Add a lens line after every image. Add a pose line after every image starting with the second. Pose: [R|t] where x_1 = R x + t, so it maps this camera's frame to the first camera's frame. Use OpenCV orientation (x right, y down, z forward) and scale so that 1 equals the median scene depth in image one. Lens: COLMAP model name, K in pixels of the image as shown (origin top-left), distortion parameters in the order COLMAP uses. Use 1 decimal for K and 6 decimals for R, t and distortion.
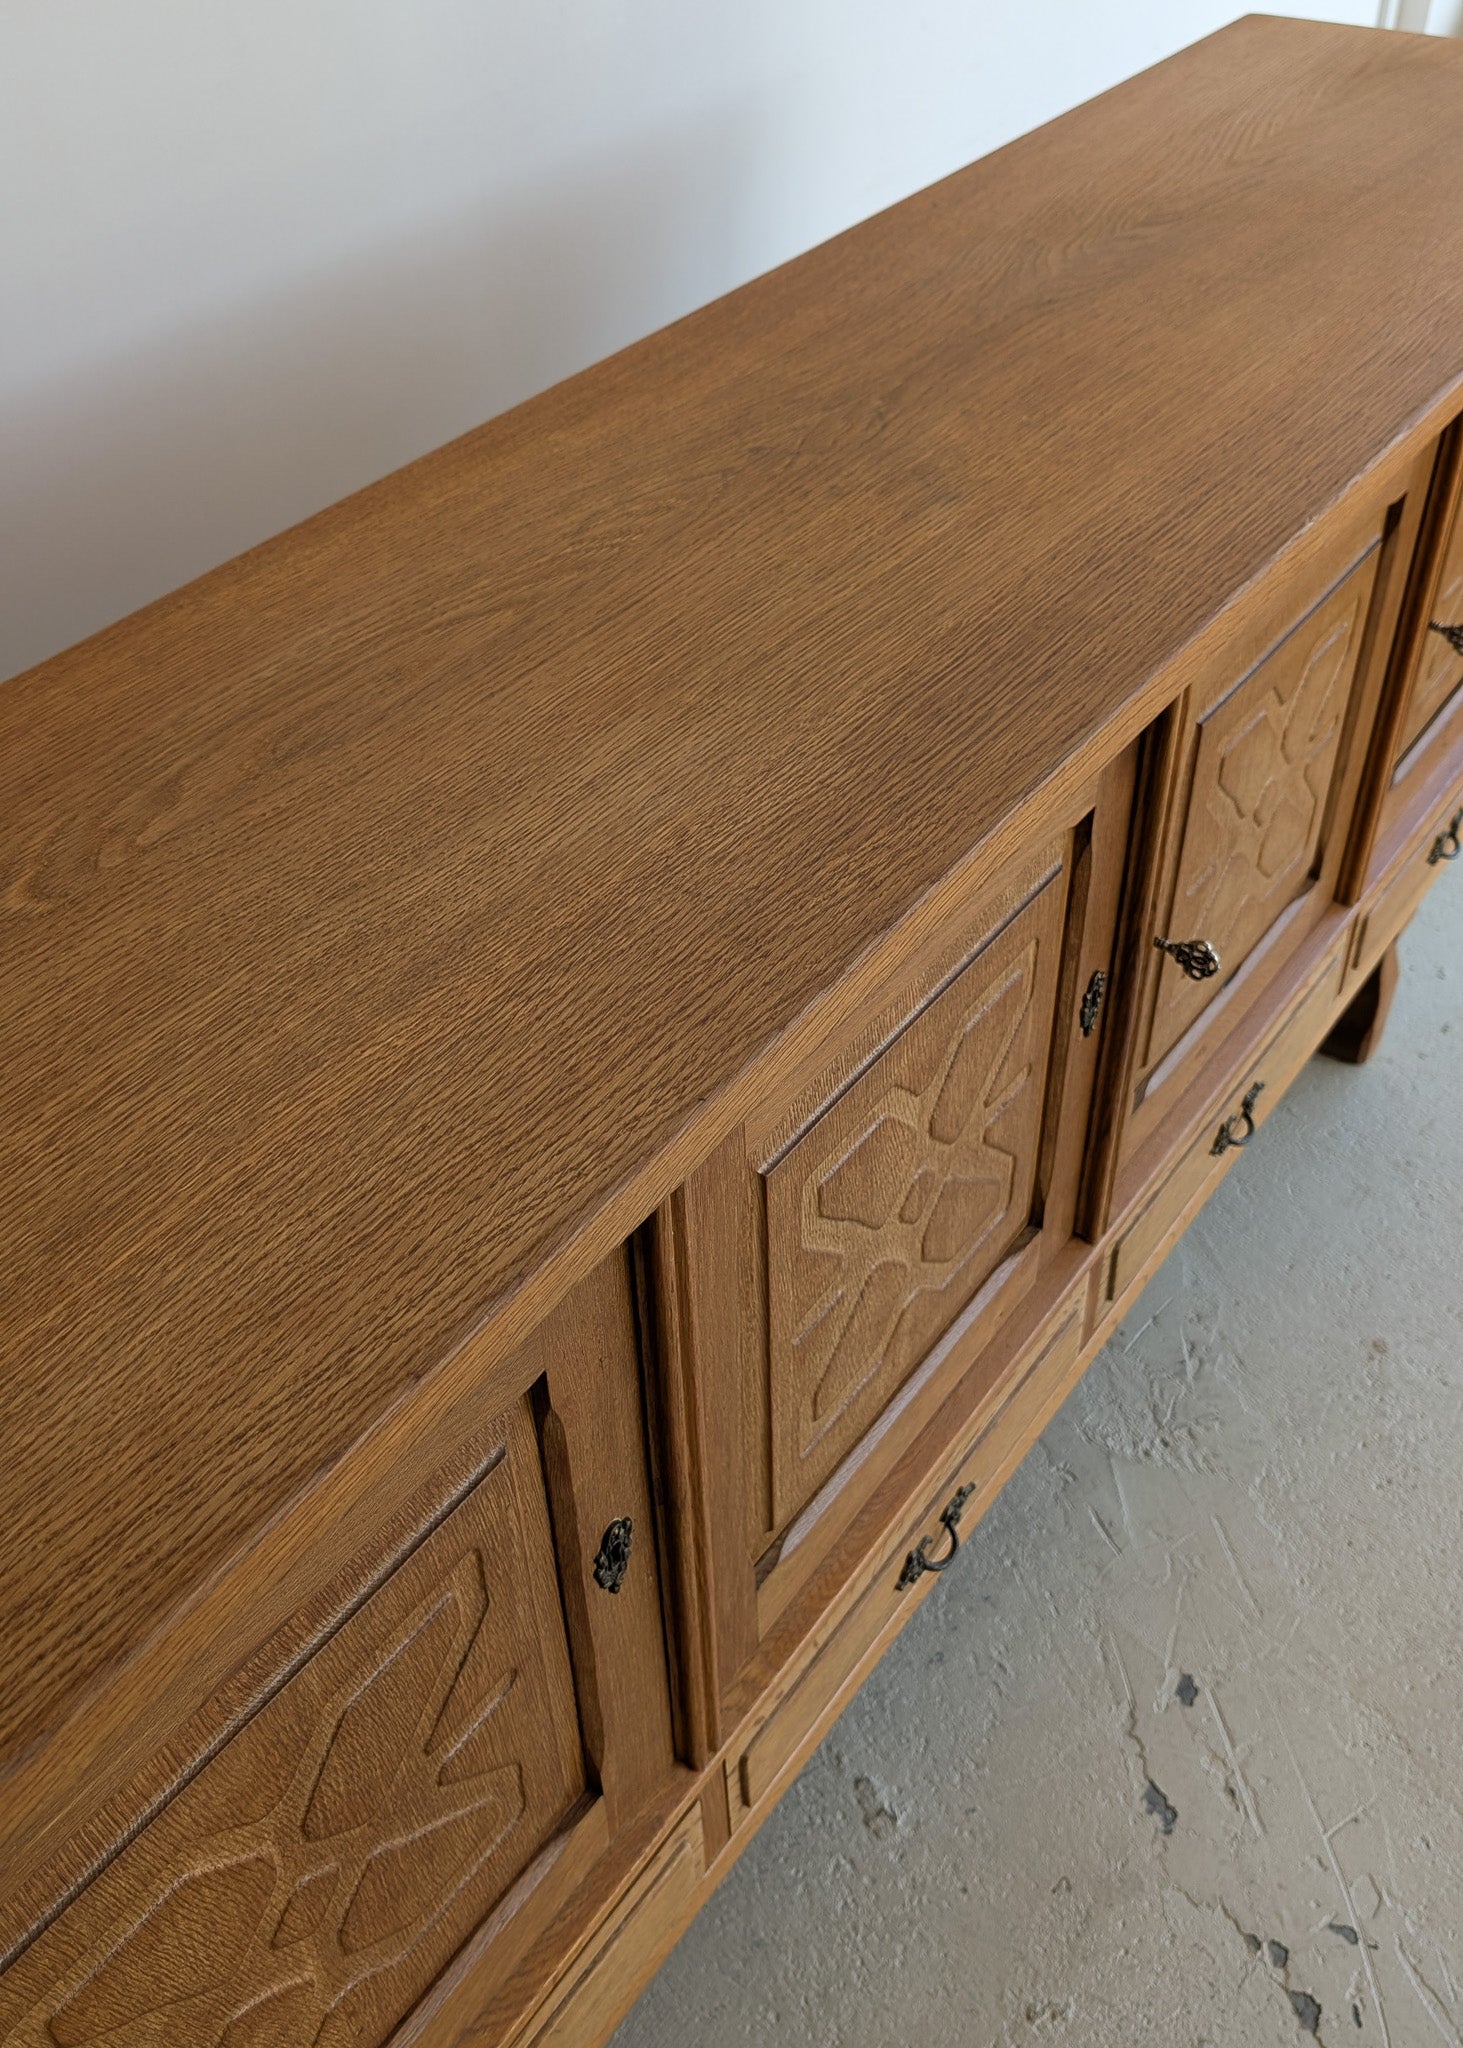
lens RADIAL K [[1921.3, 0, 743.1], [0, 1921.3, 1031.0], [0, 0, 1]] dist [0.035437, -0.139011]
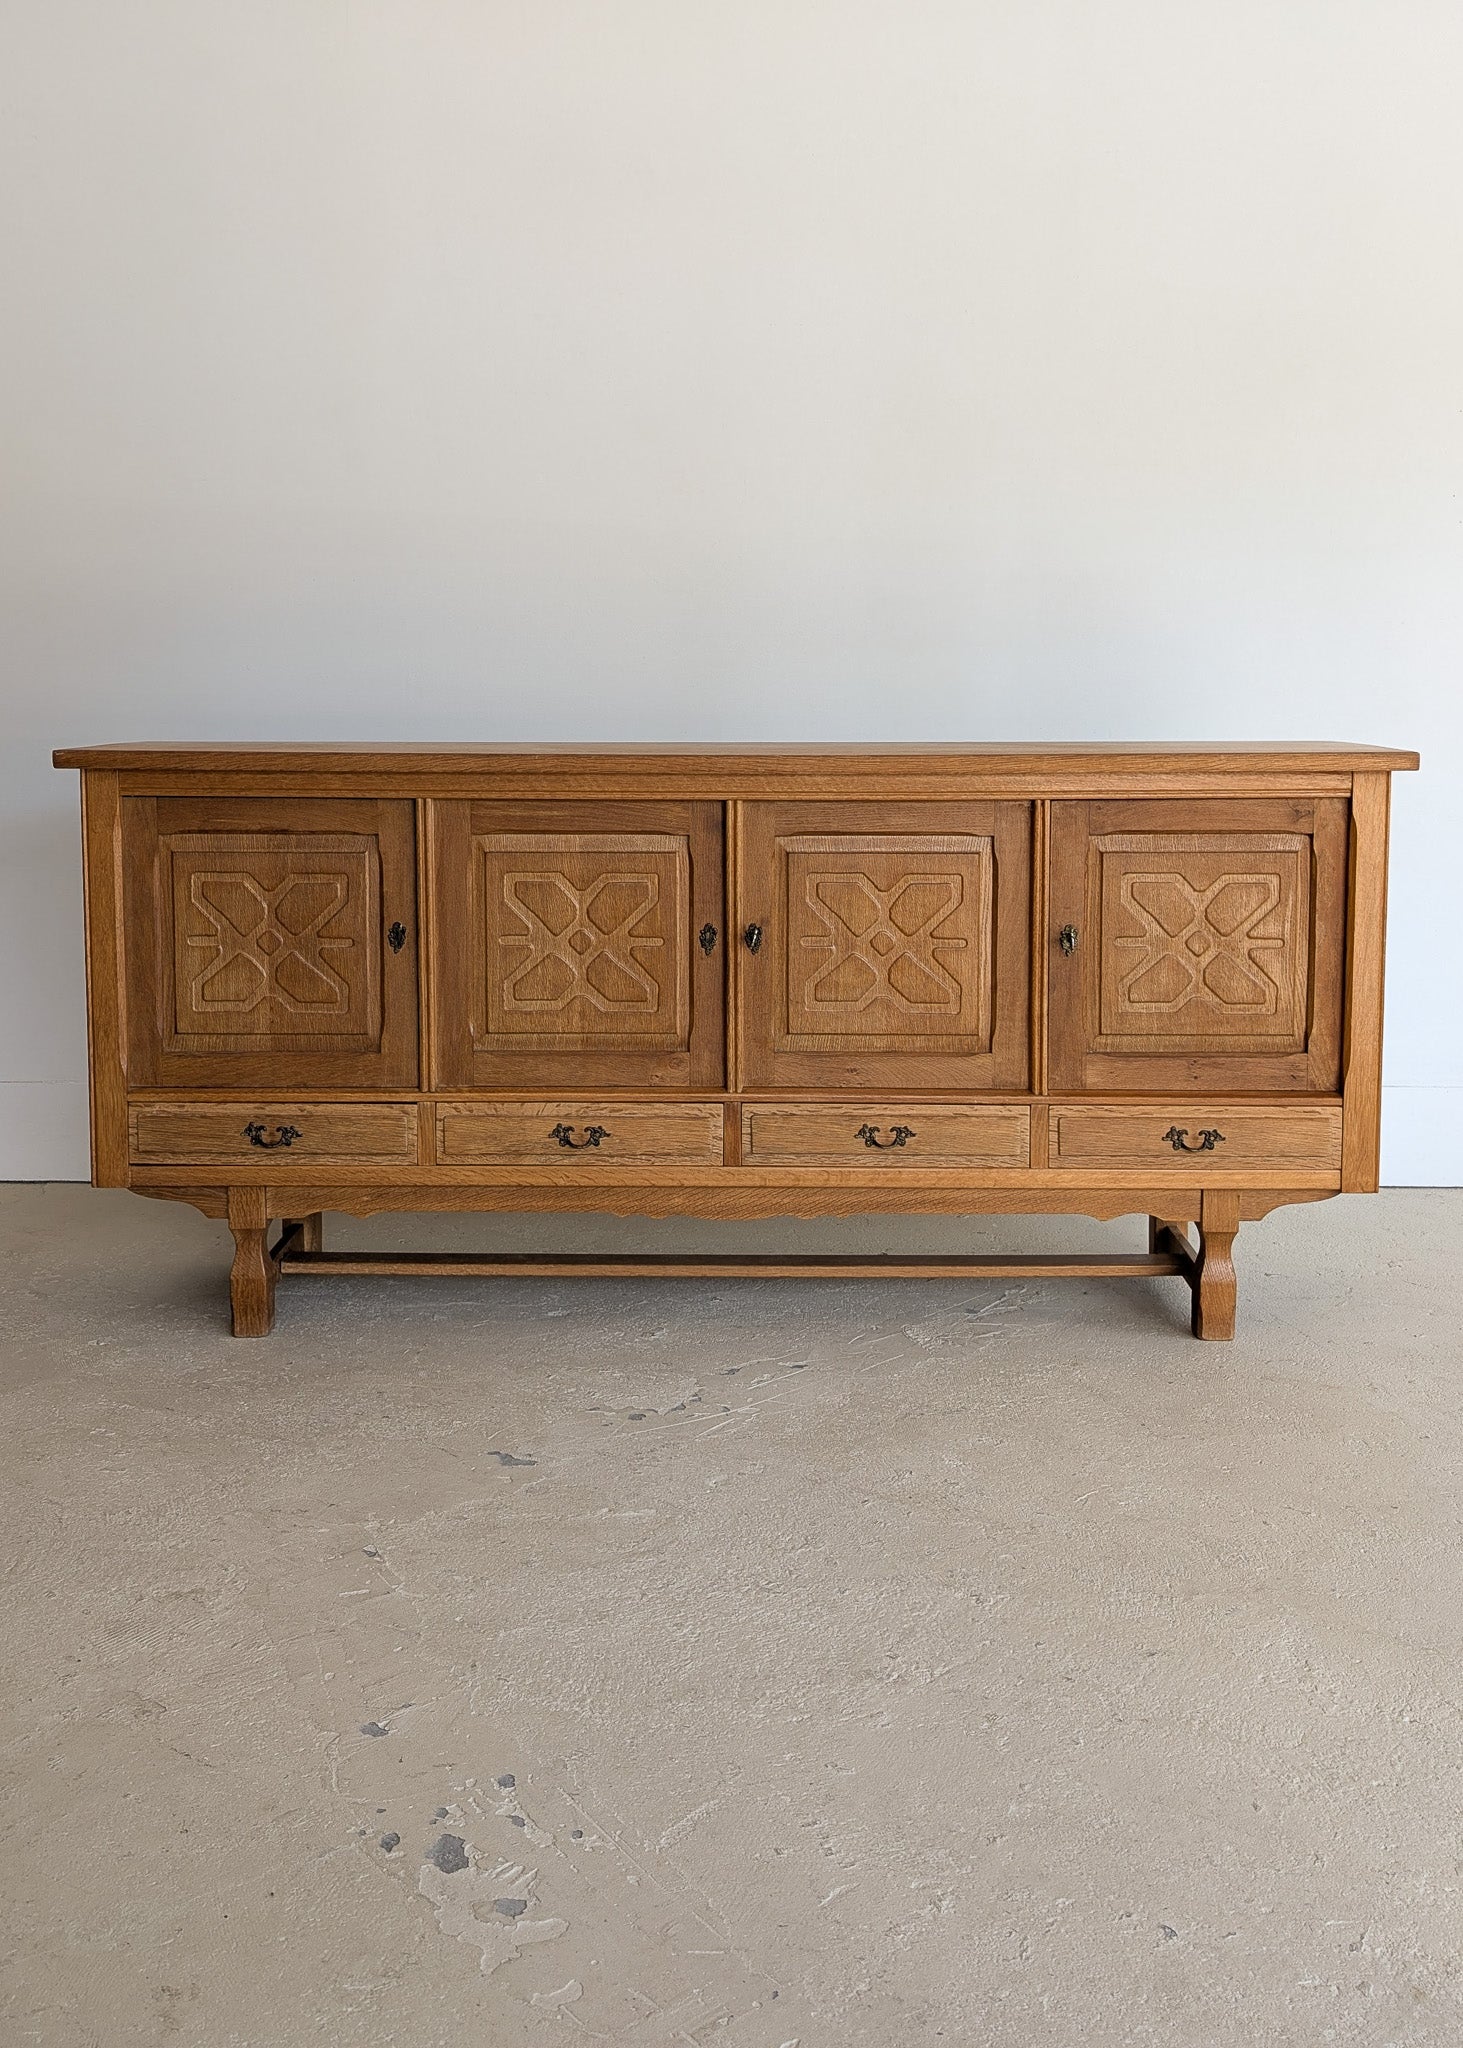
lens RADIAL K [[1994.1, 0, 724.8], [0, 1994.1, 824.5], [0, 0, 1]] dist [0.076684, -0.029463]
pose [[0.571003, 0.088872, -0.816123, 3.100407], [-0.546359, 0.783130, -0.296983, 0.847389], [0.612737, 0.615475, 0.495726, -0.496481]]
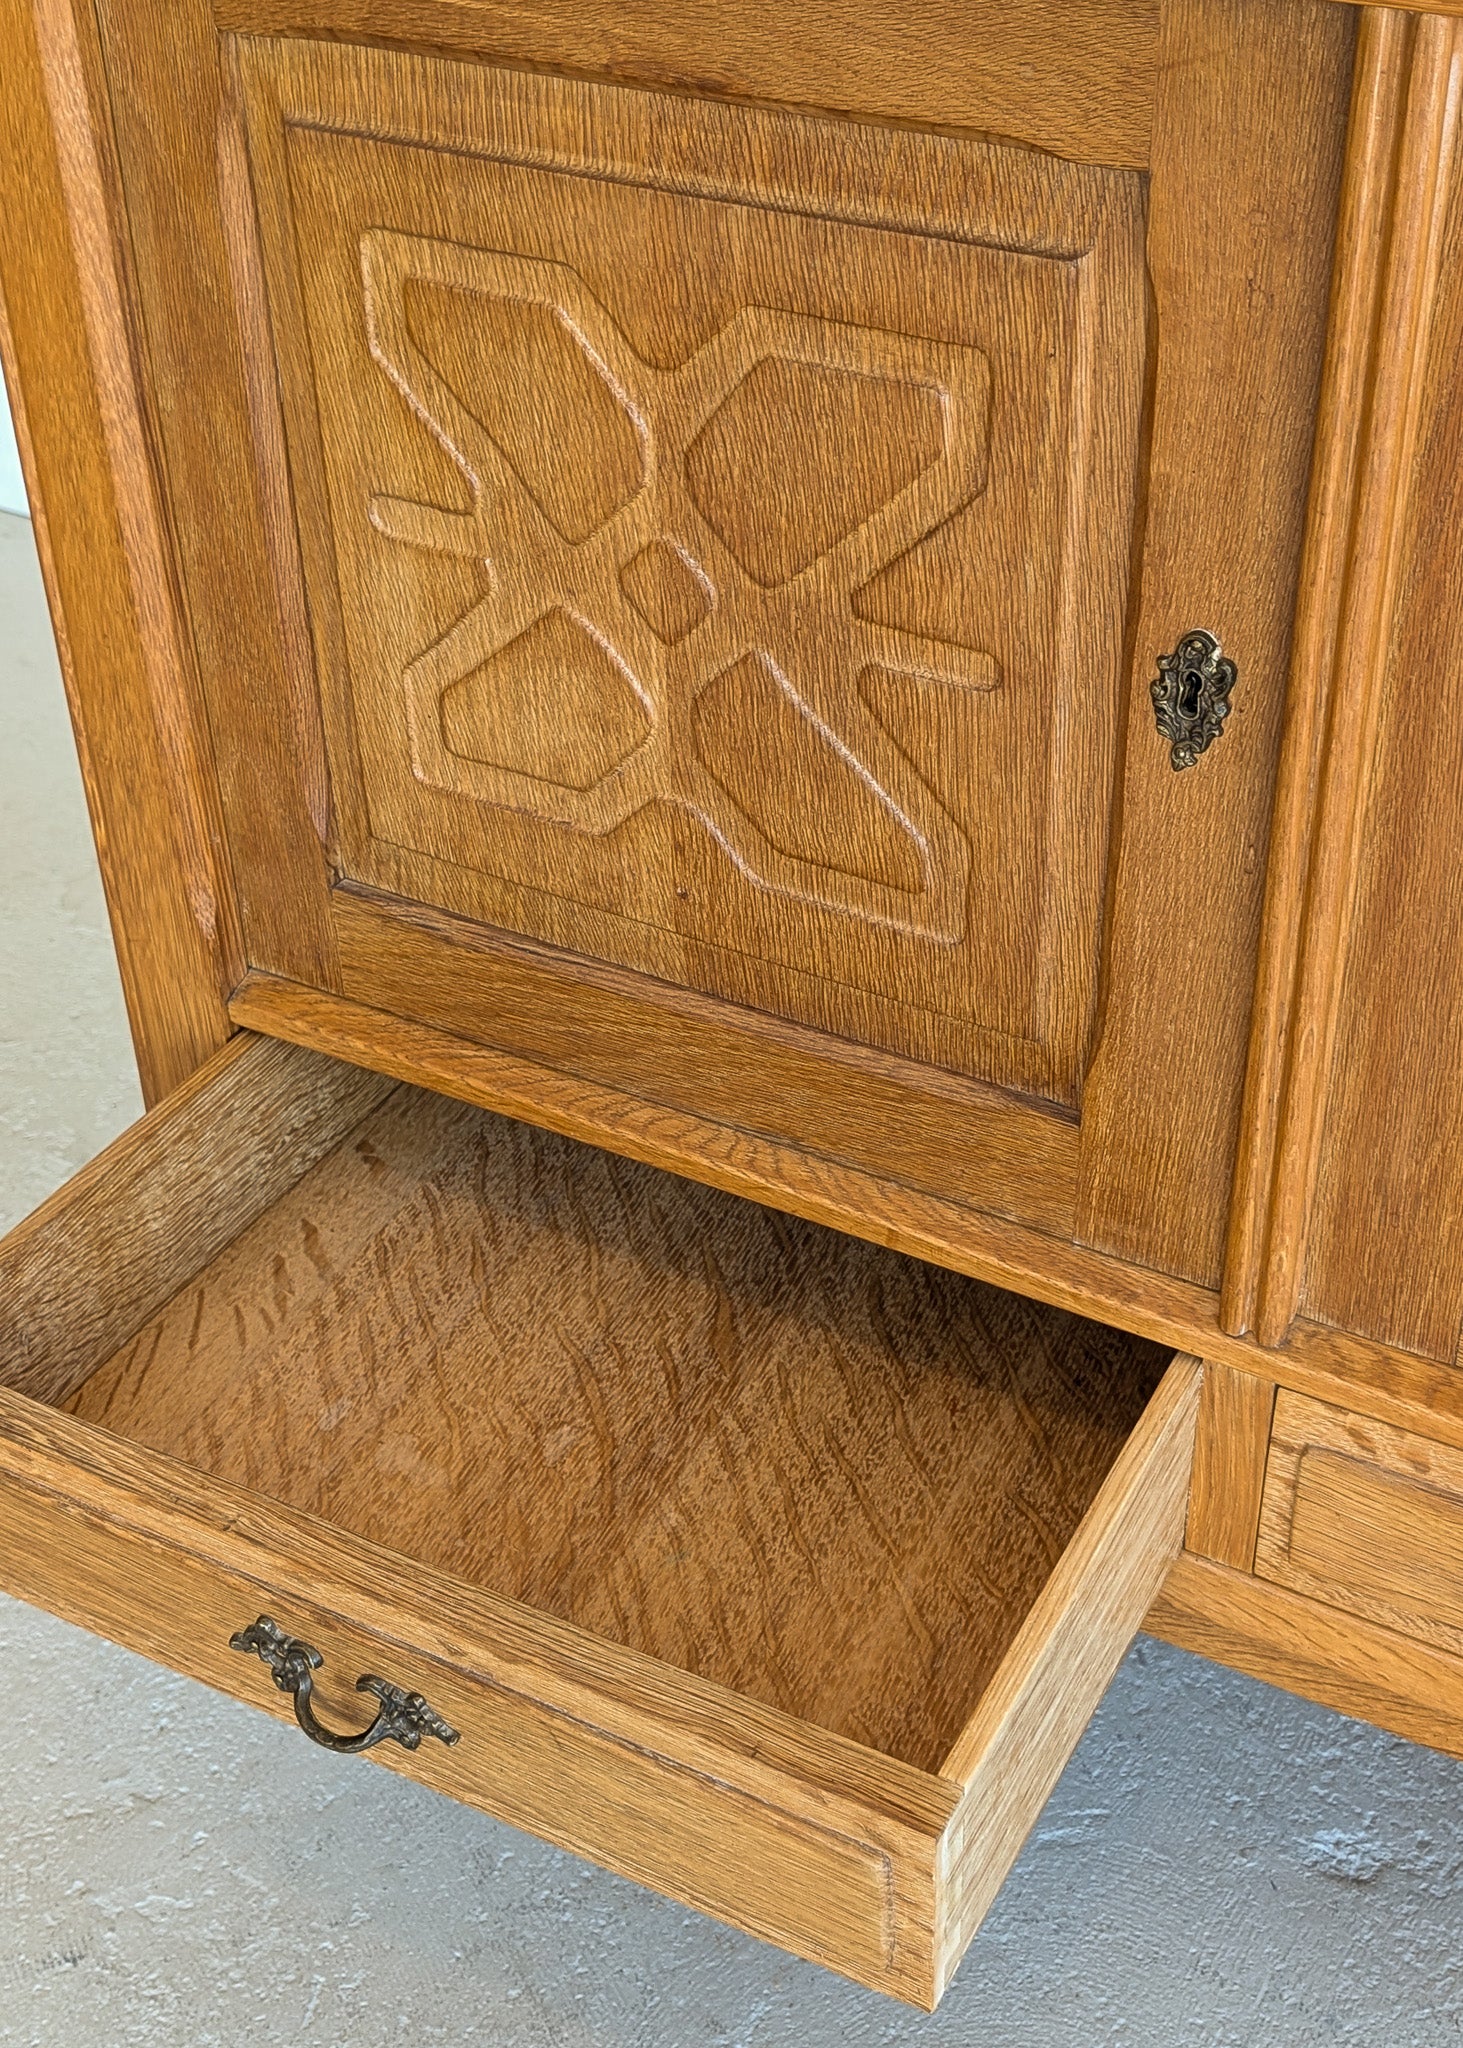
lens RADIAL K [[2564.0, 0, 783.8], [0, 2564.0, 1022.5], [0, 0, 1]] dist [0.170737, -0.672324]
pose [[0.104193, 0.591367, -0.799643, 0.720701], [-0.643604, 0.653062, 0.399103, 0.077008], [0.758233, 0.473070, 0.448651, 0.540147]]
